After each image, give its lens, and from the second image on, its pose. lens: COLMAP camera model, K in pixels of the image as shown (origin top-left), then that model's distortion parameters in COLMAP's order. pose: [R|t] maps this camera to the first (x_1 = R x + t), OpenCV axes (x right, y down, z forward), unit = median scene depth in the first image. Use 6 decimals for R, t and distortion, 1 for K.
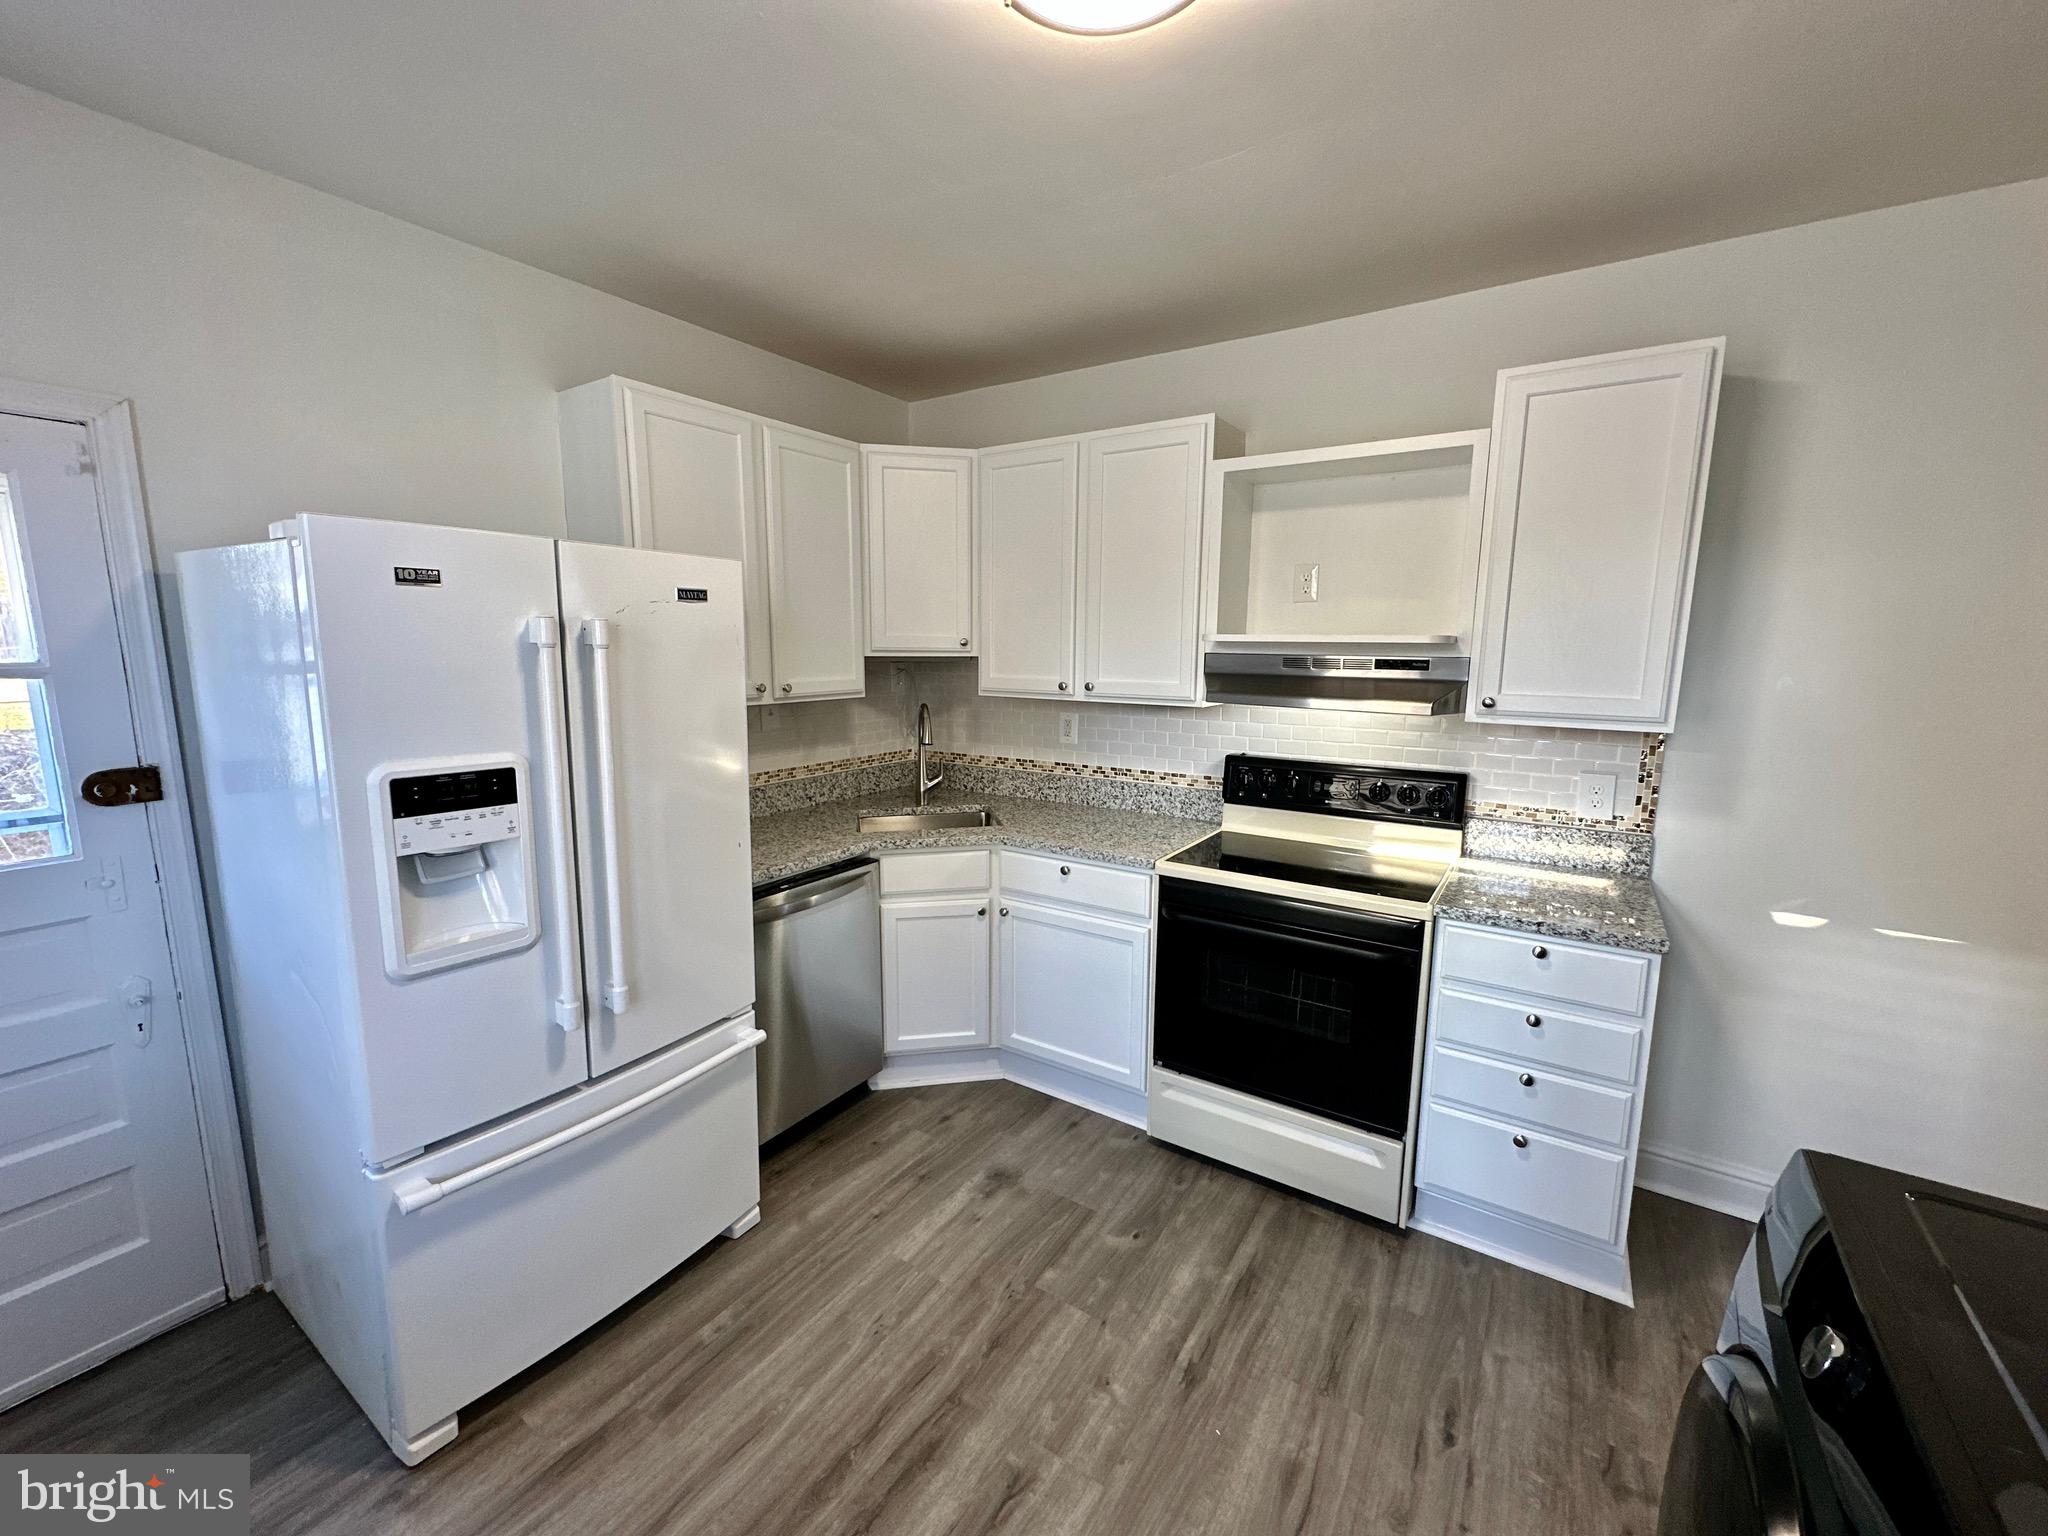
lens RADIAL K [[814.1, 0, 1024.9], [0, 814.1, 768.4], [0, 0, 1]] dist [0.001066, -0.000467]
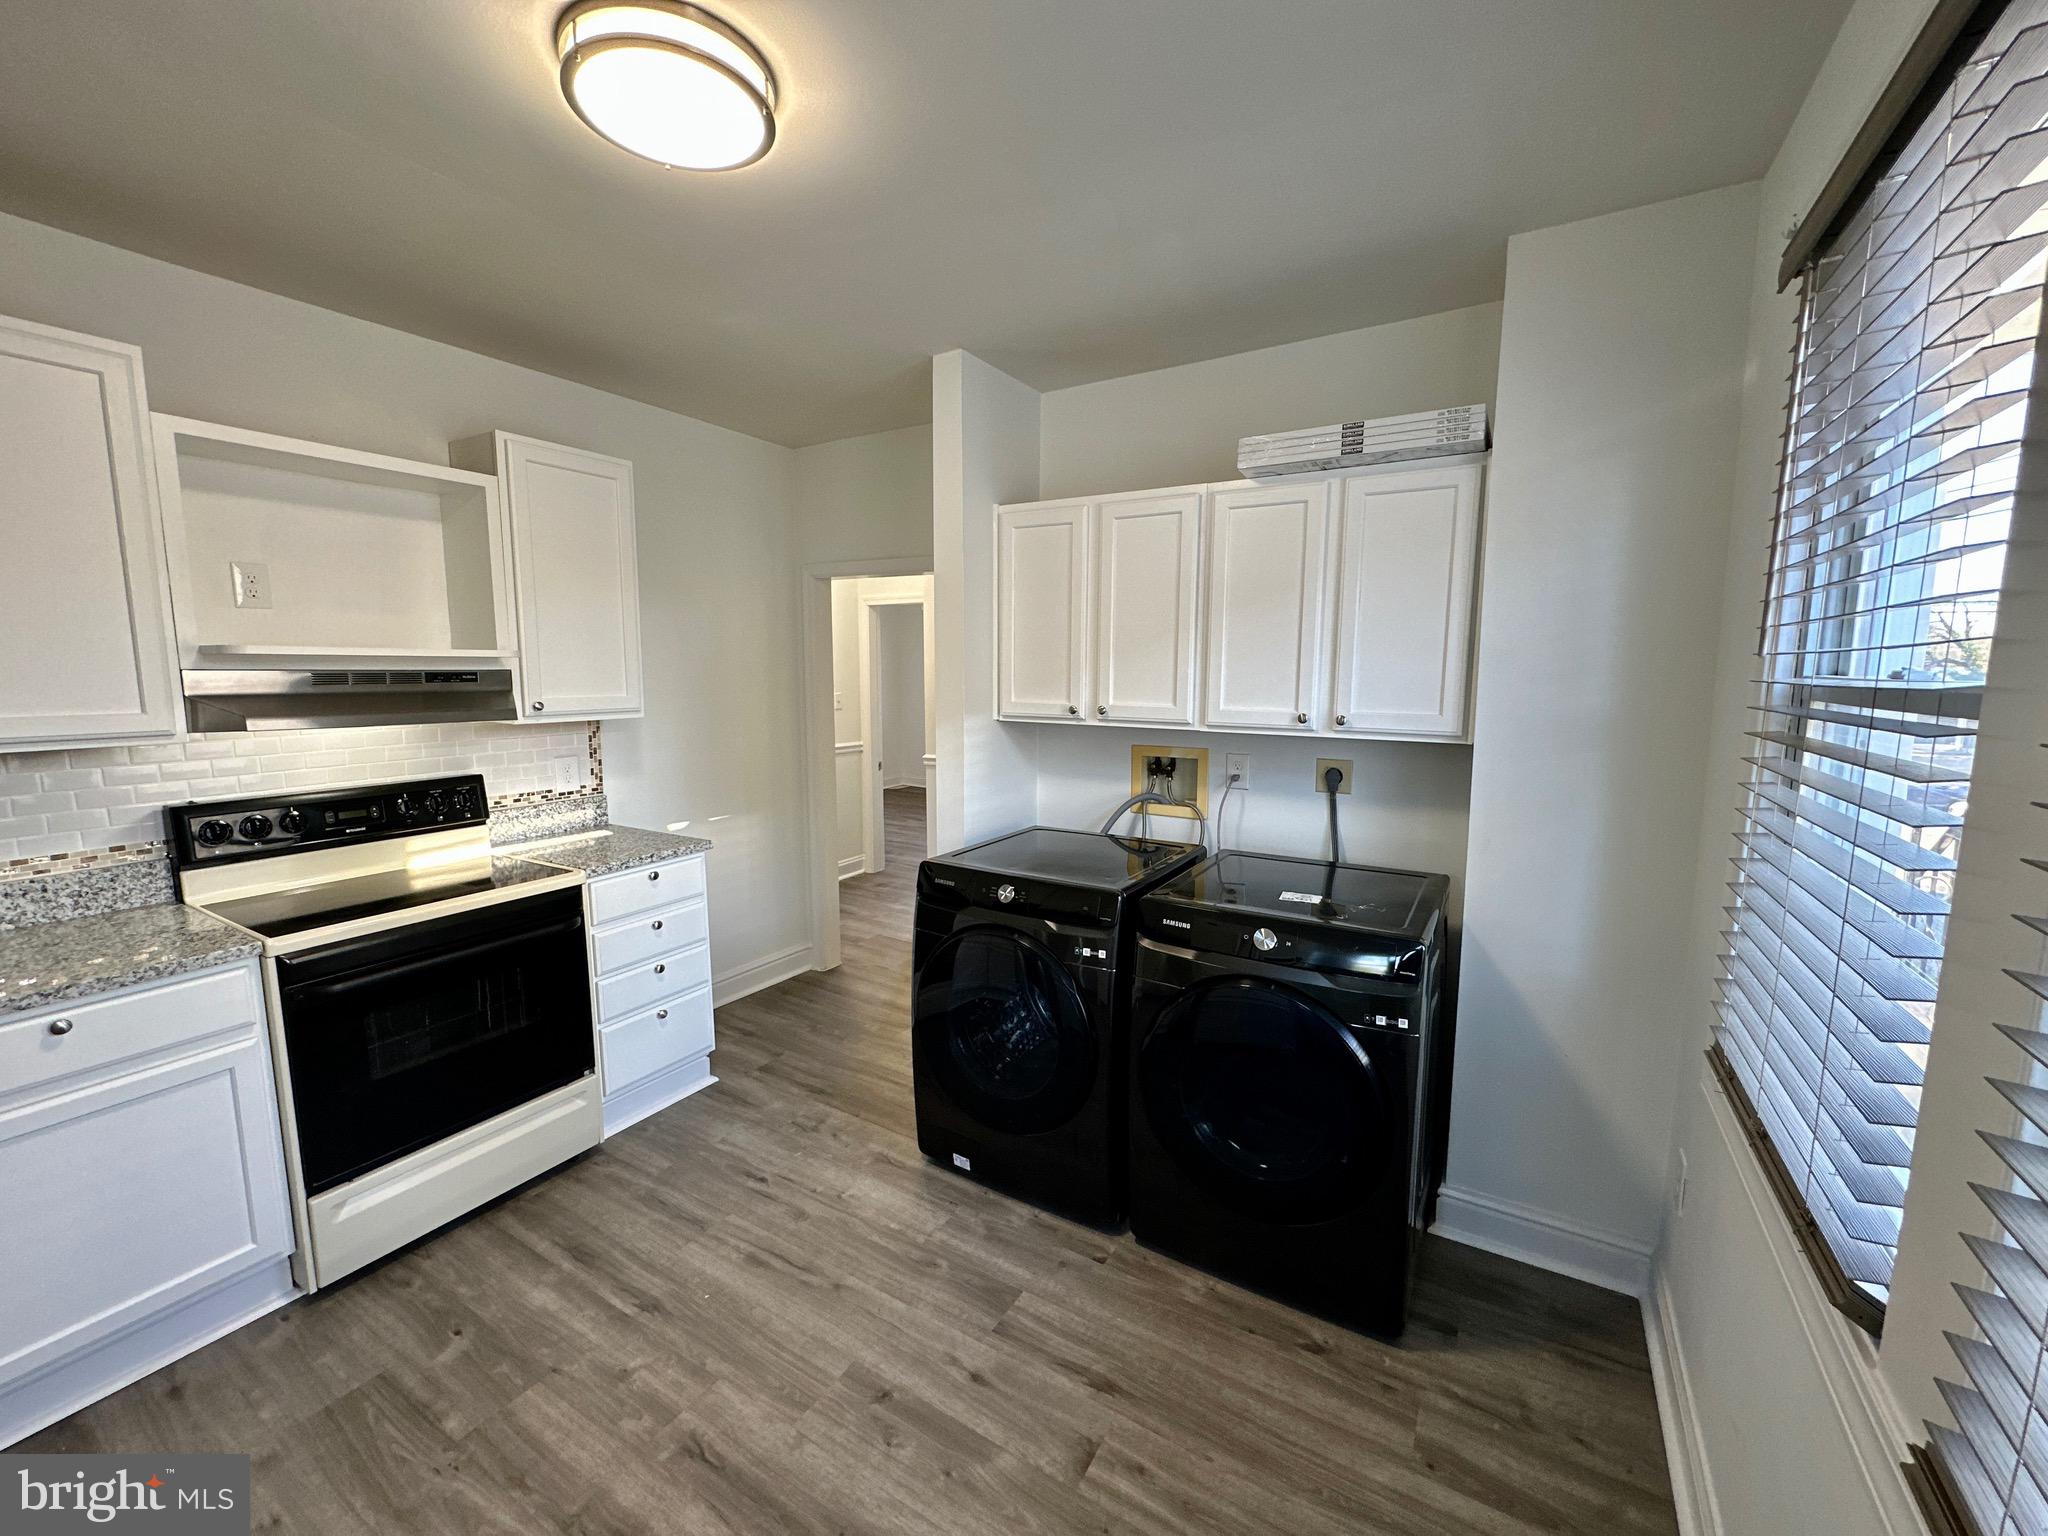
lens RADIAL K [[814.1, 0, 1024.9], [0, 814.1, 768.4], [0, 0, 1]] dist [0.001066, -0.000467]
pose [[-0.045192, -0.131007, 0.990351, -0.684135], [0.151655, 0.978974, 0.136422, -0.045435], [-0.987400, 0.156357, -0.024374, 0.329388]]
